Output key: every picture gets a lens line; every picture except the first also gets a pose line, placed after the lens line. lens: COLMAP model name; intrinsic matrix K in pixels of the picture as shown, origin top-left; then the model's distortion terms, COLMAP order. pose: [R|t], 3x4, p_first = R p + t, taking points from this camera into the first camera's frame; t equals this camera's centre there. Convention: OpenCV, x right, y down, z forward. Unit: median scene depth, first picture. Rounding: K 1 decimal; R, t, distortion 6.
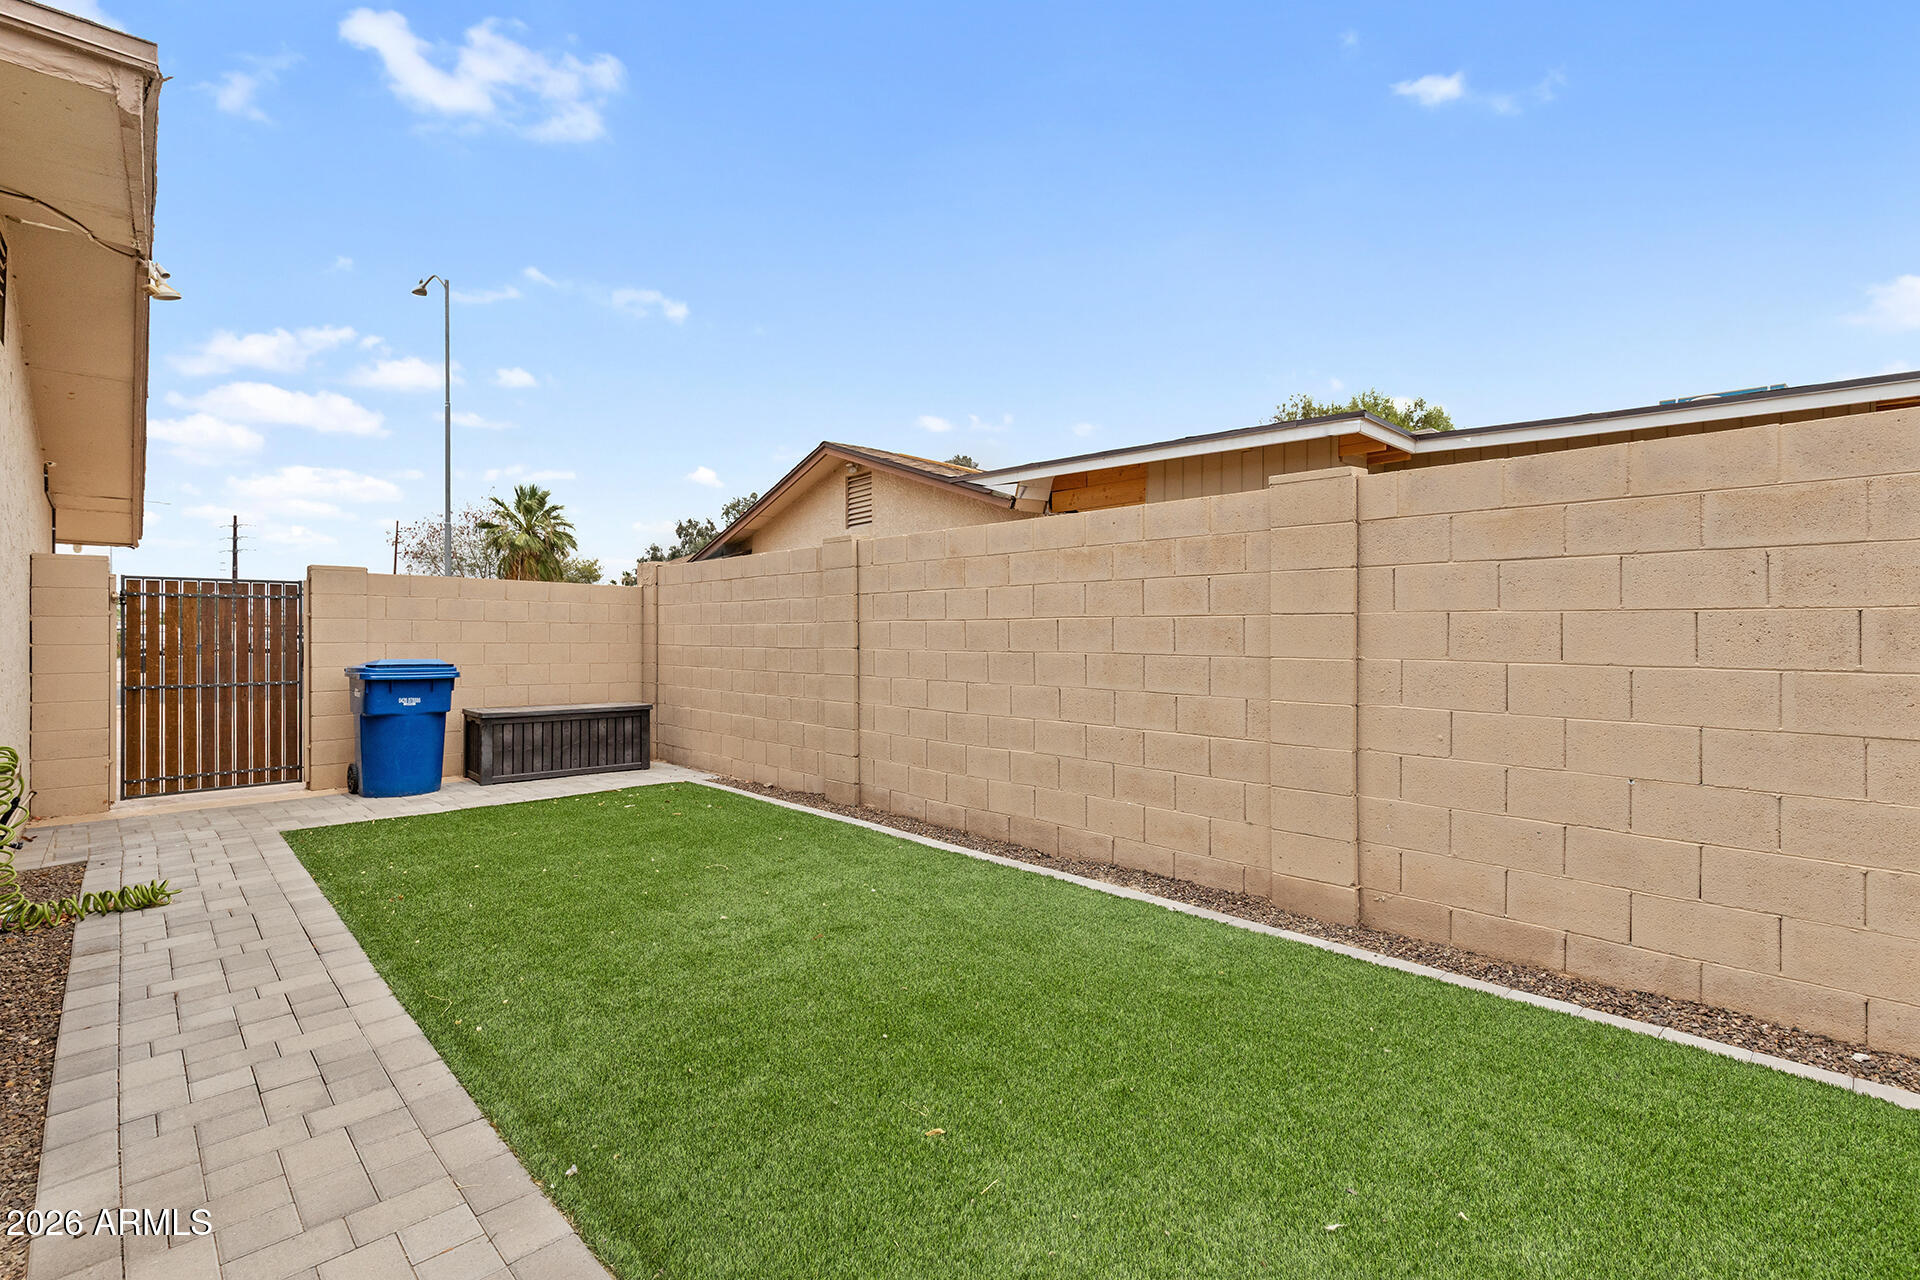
lens RADIAL K [[869.6, 0, 956.5], [0, 869.6, 643.4], [0, 0, 1]] dist [0.011074, 0.000014]
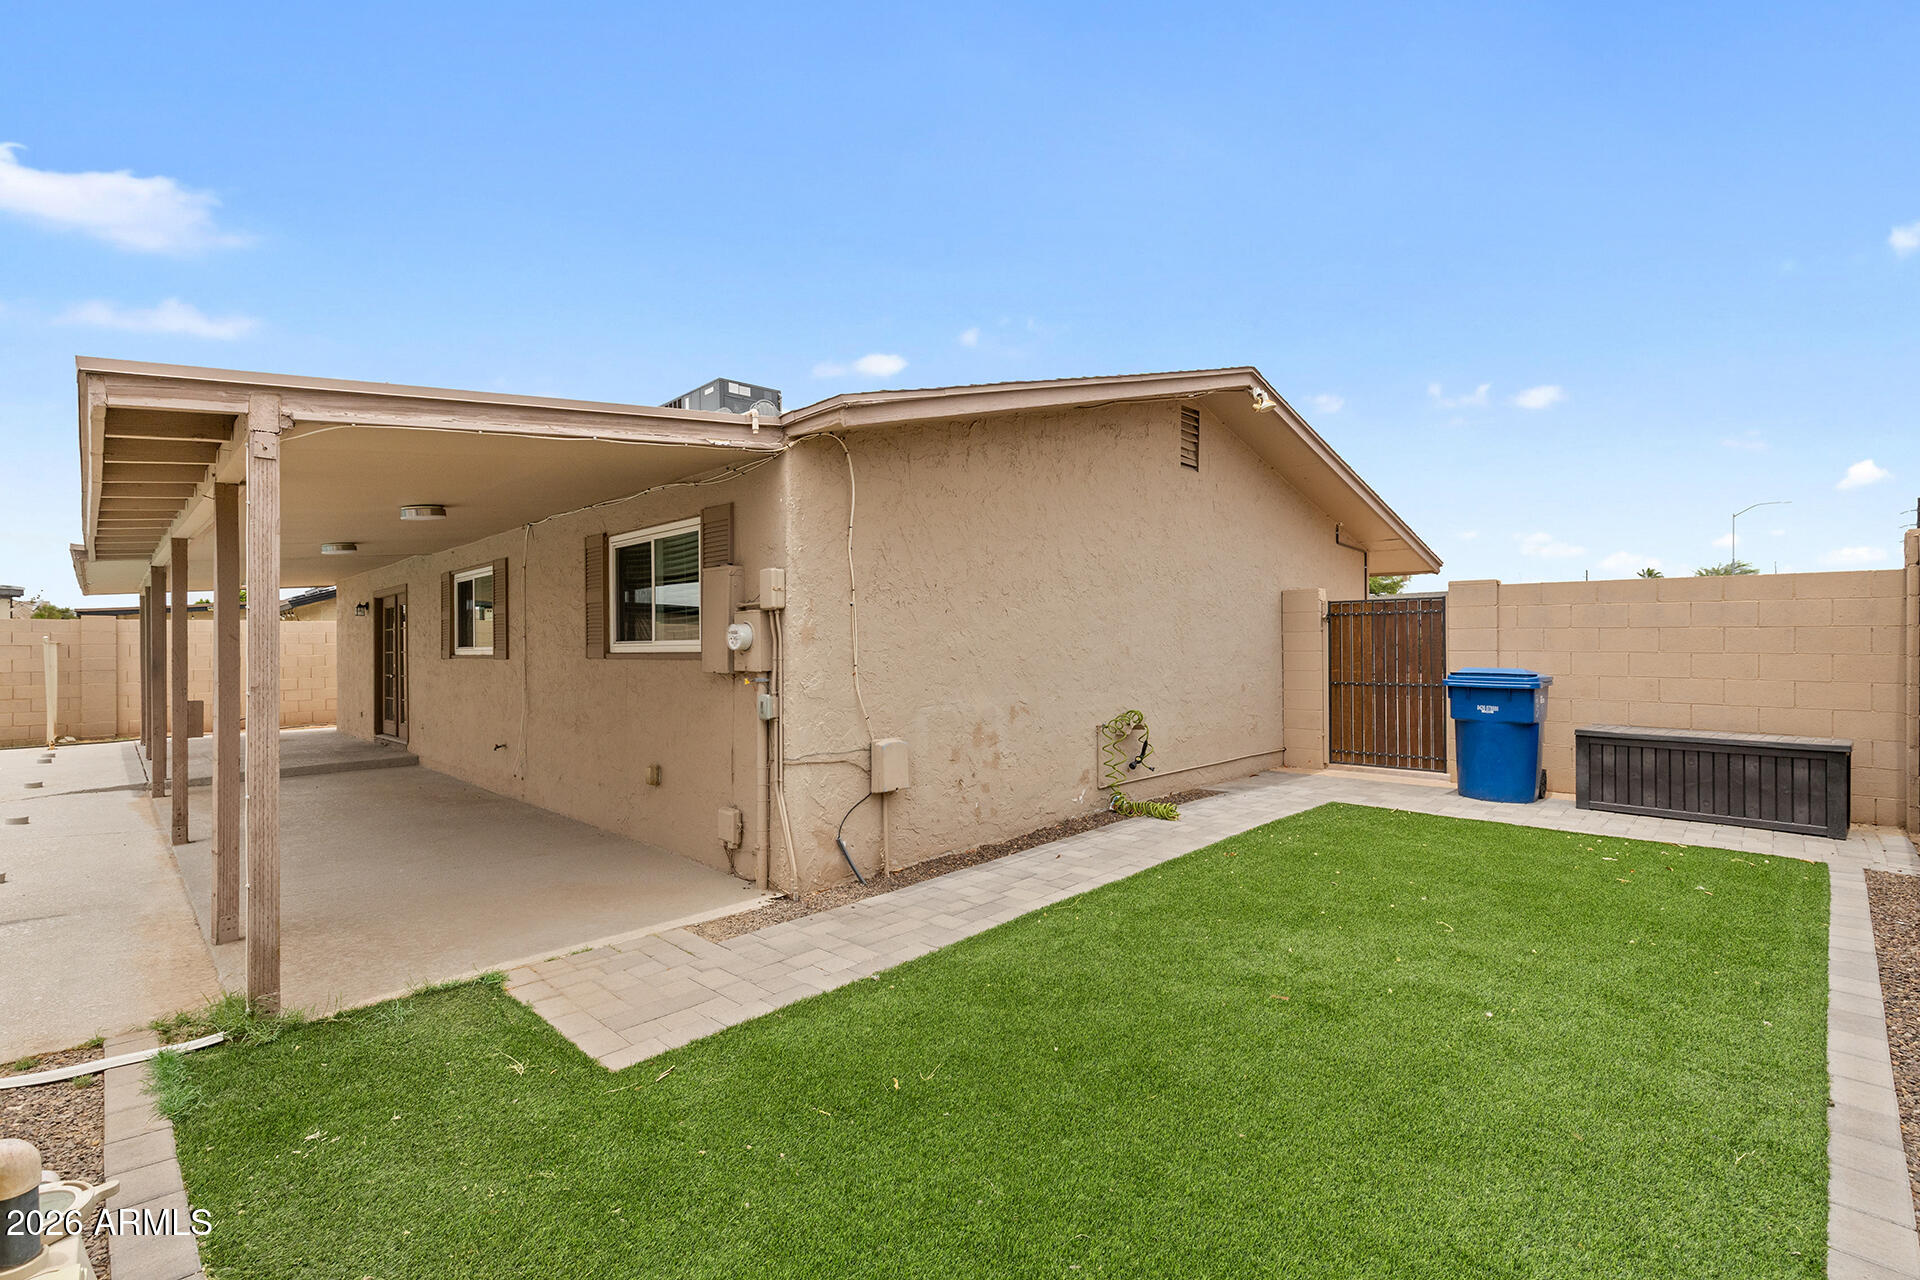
lens RADIAL K [[869.6, 0, 956.5], [0, 869.6, 643.4], [0, 0, 1]] dist [0.011074, 0.000014]
pose [[0.021333, 0.002304, -0.999770, 0.383049], [-0.002979, 0.999993, 0.002241, -0.011208], [0.999768, 0.002930, 0.021339, 0.352980]]
